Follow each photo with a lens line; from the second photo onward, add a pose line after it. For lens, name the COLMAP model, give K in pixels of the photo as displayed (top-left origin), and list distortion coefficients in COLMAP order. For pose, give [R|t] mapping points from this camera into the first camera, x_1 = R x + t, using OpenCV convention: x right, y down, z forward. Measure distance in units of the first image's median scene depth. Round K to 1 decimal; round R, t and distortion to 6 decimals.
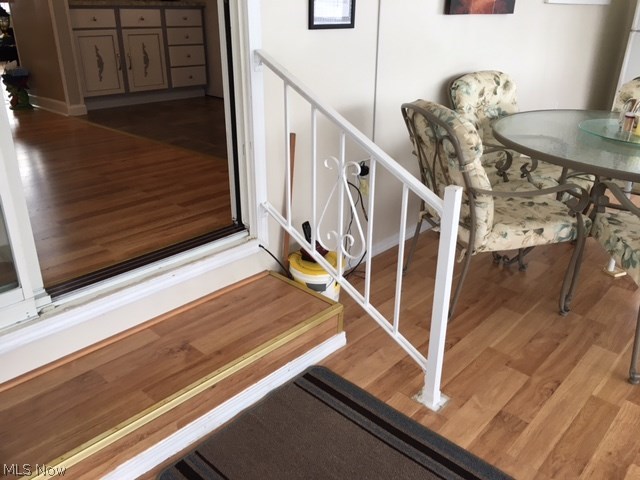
lens RADIAL K [[541.9, 0, 319.4], [0, 541.9, 240.6], [0, 0, 1]] dist [0.088623, -0.113330]
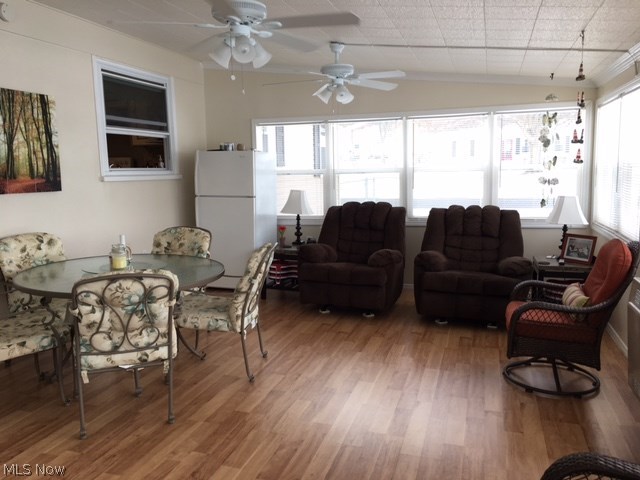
lens RADIAL K [[541.9, 0, 319.4], [0, 541.9, 240.6], [0, 0, 1]] dist [0.088623, -0.113330]
pose [[0.901069, -0.084885, 0.425286, 0.381436], [0.197838, 0.953128, -0.228928, 0.149307], [-0.385920, 0.290418, 0.875627, -0.422366]]
